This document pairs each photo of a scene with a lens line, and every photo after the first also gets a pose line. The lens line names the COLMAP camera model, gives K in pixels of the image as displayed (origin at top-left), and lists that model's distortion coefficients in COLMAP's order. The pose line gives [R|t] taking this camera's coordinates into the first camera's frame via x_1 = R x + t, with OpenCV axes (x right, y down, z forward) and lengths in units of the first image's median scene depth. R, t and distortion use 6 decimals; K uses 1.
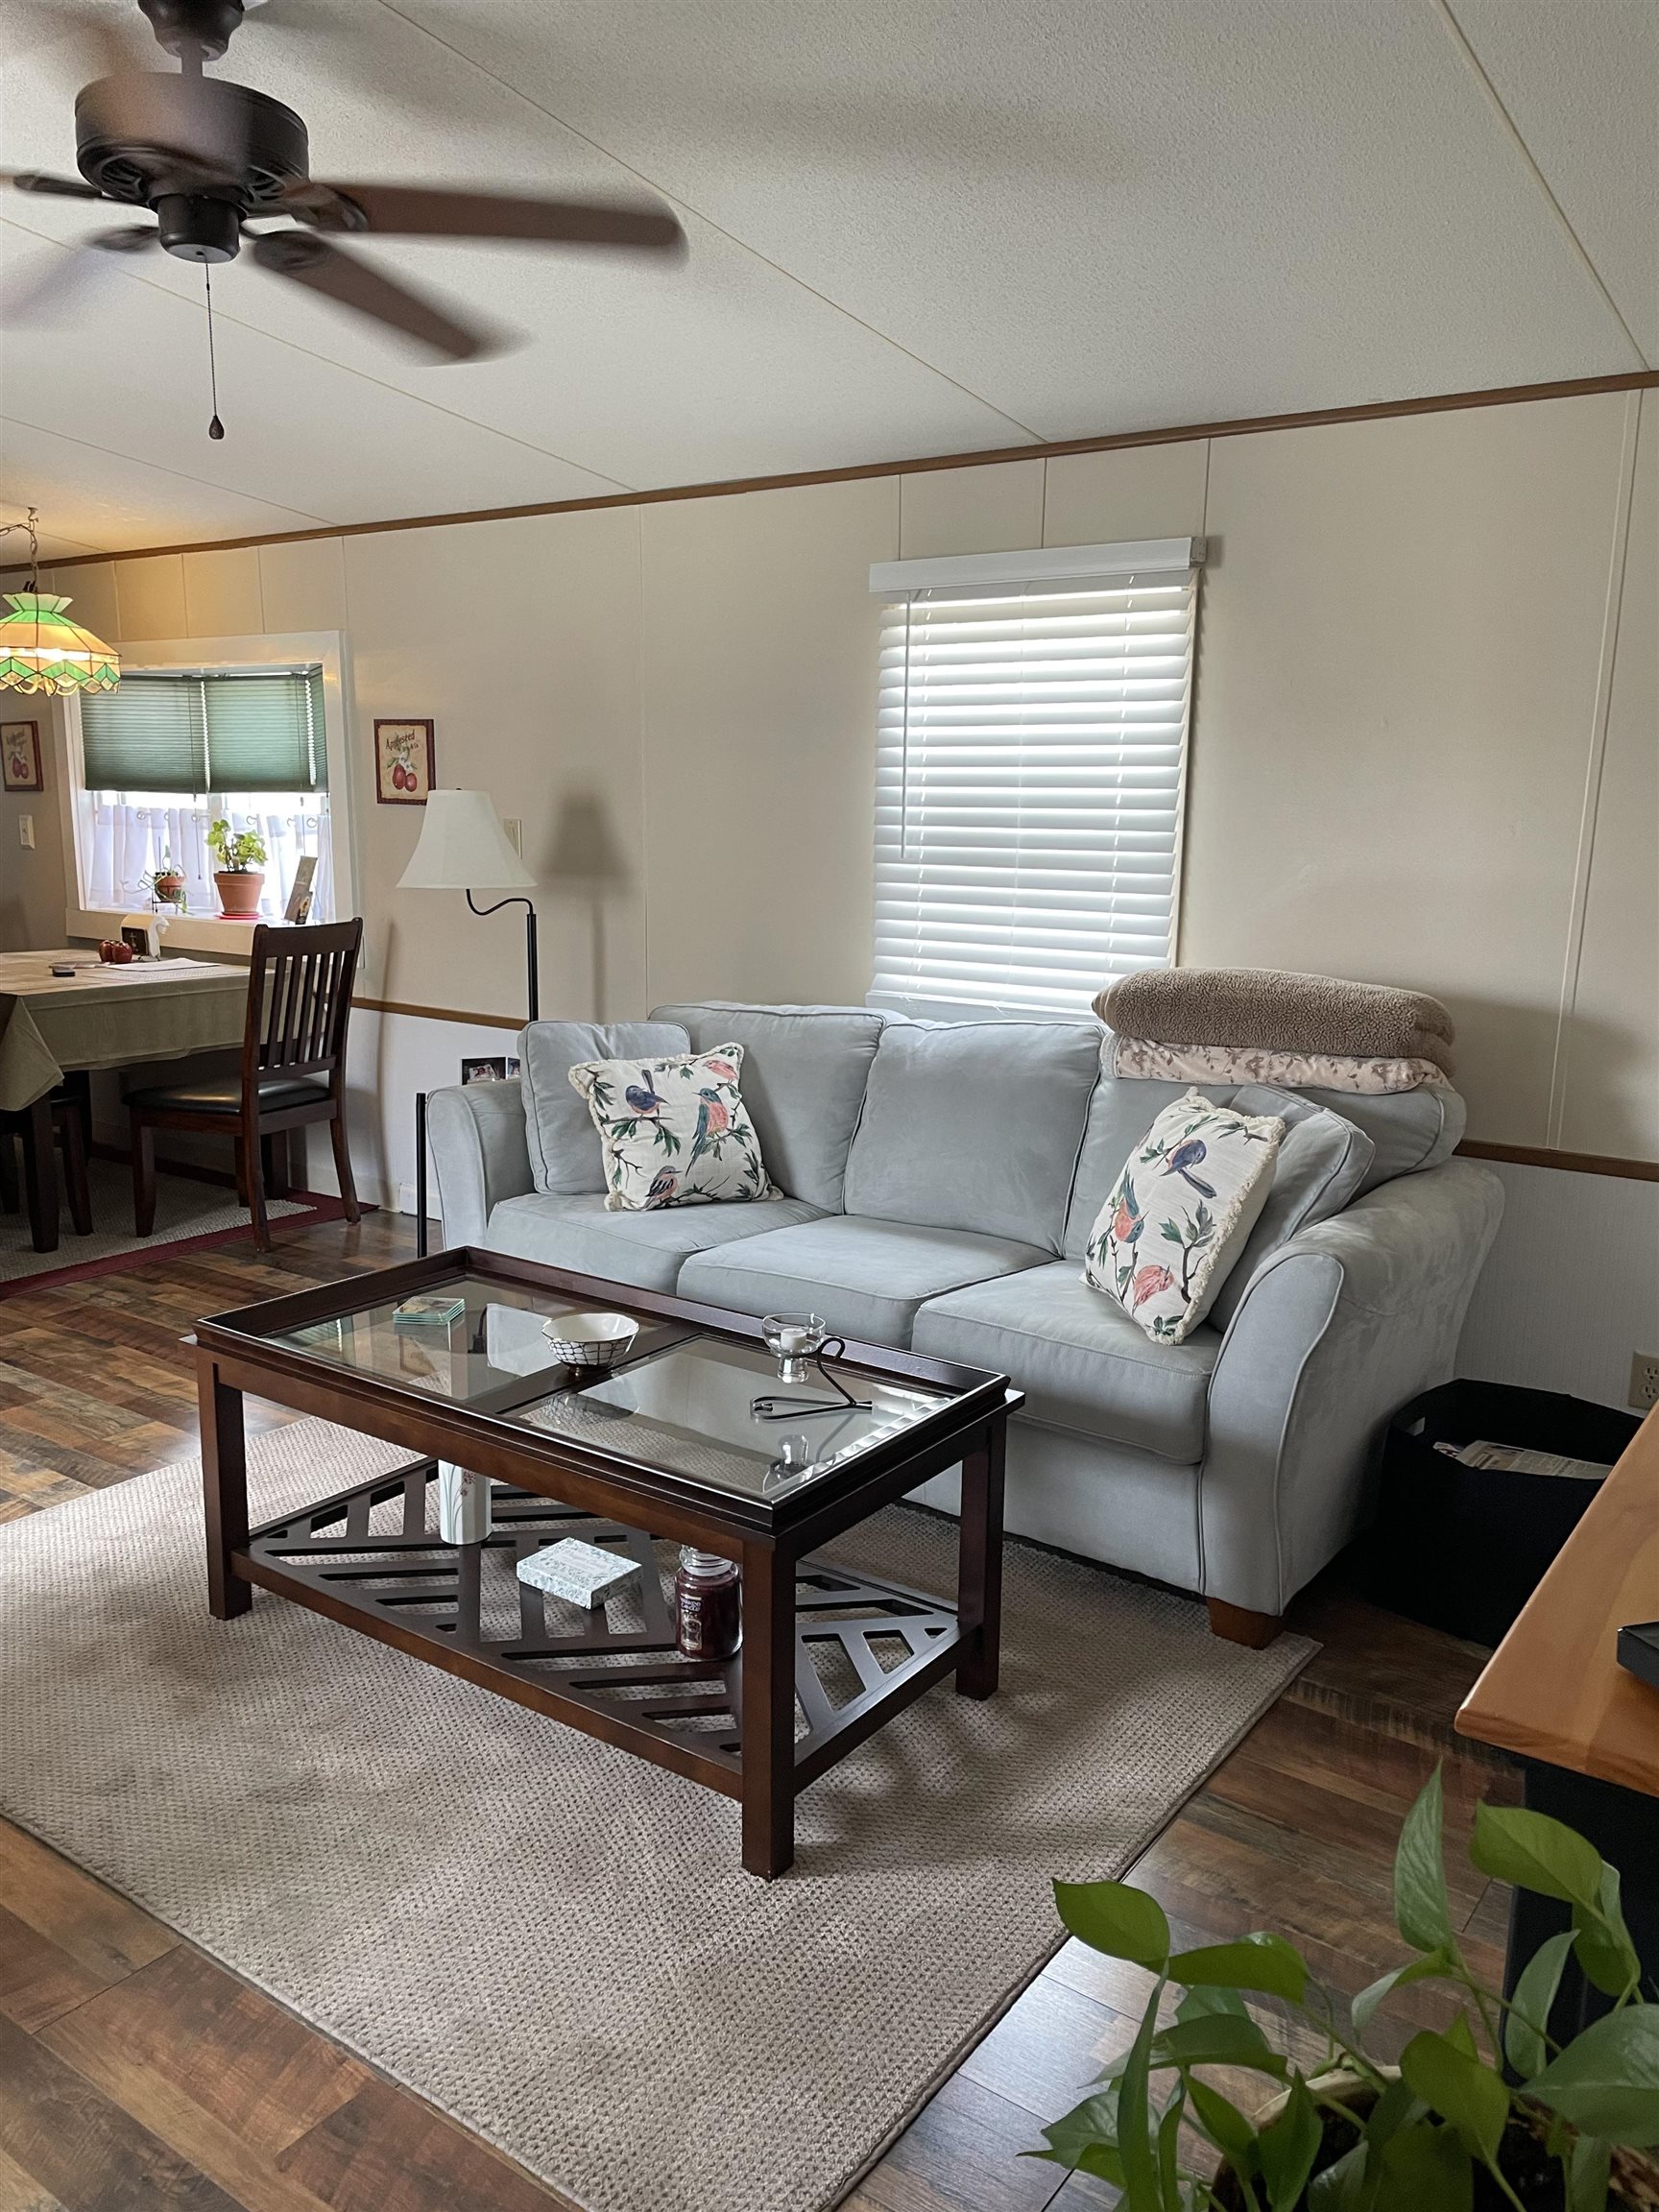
lens RADIAL K [[1676.4, 0, 830.8], [0, 1676.4, 1101.5], [0, 0, 1]] dist [0.094387, -0.120599]
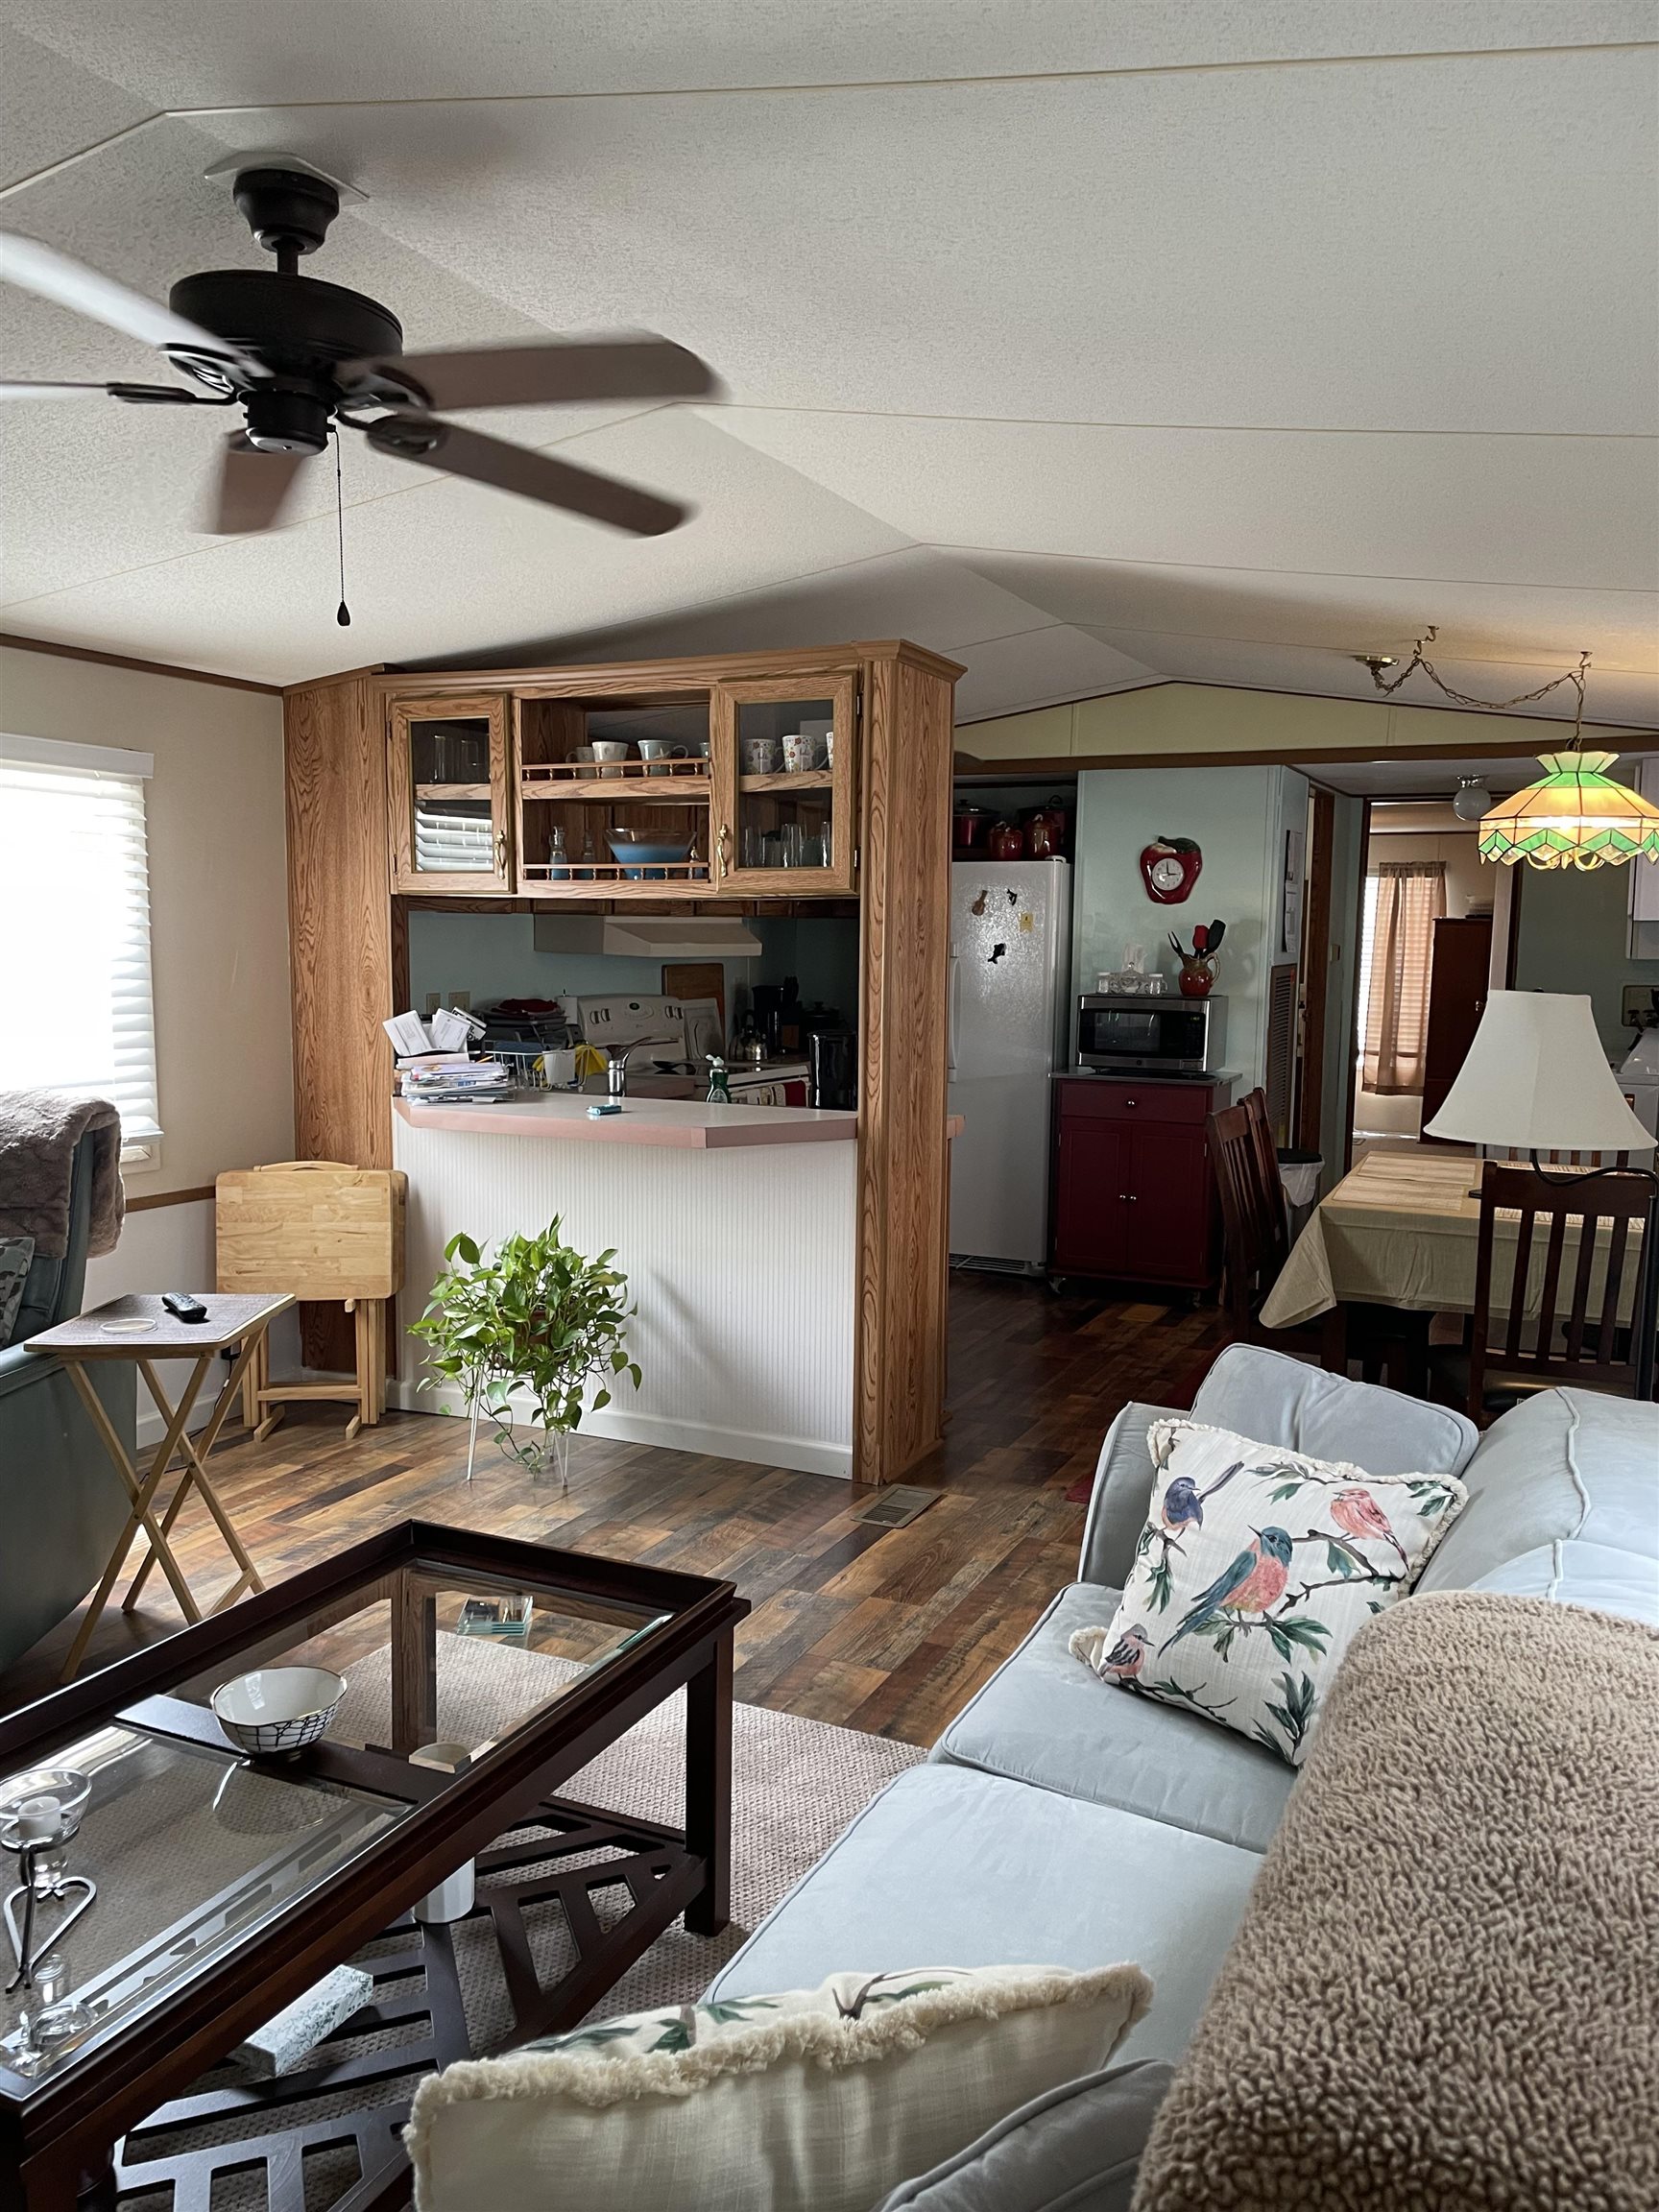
lens RADIAL K [[1676.4, 0, 832.0], [0, 1676.4, 1118.6], [0, 0, 1]] dist [0.094387, -0.120599]
pose [[0.183887, 0.105545, -0.977264, 0.411909], [-0.197895, 0.977836, 0.068370, -0.143124], [0.962820, 0.180824, 0.200698, 0.686714]]
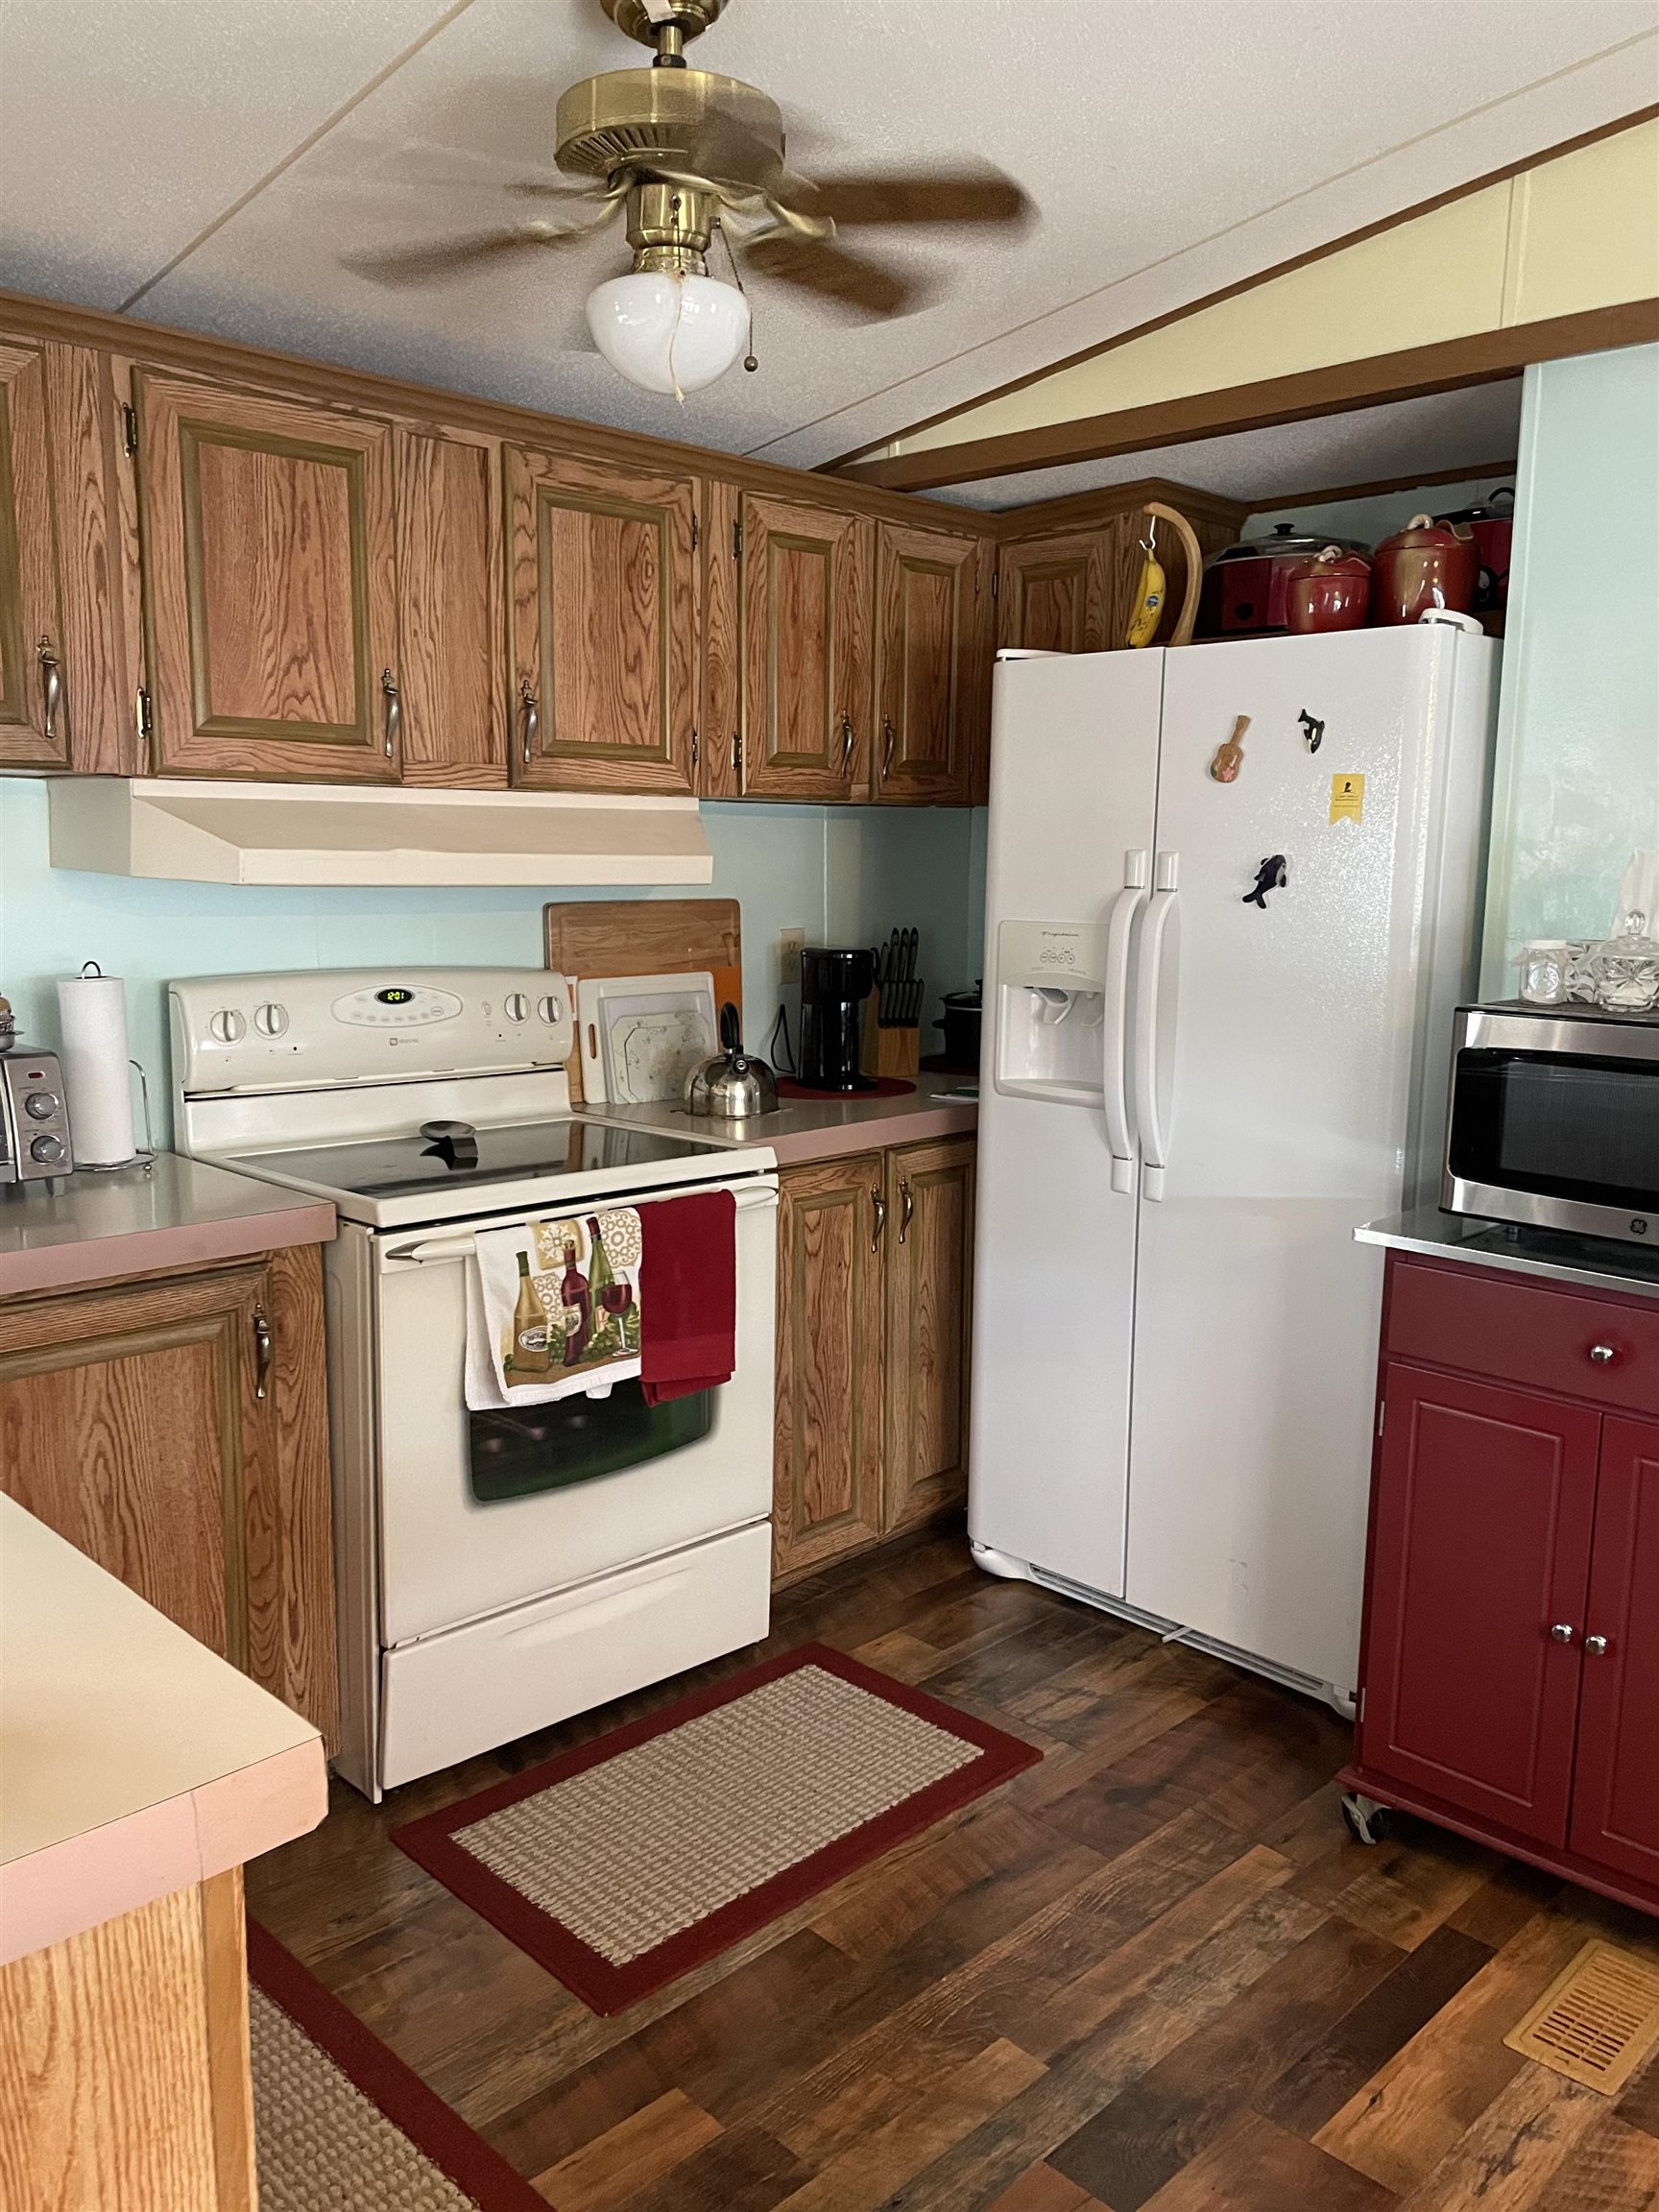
lens RADIAL K [[1676.4, 0, 818.4], [0, 1676.4, 1110.6], [0, 0, 1]] dist [0.094387, -0.120599]
pose [[-0.169465, 0.142782, -0.975138, -0.586404], [-0.201113, 0.963619, 0.176046, -0.220575], [0.964798, 0.225946, -0.134584, 1.111096]]
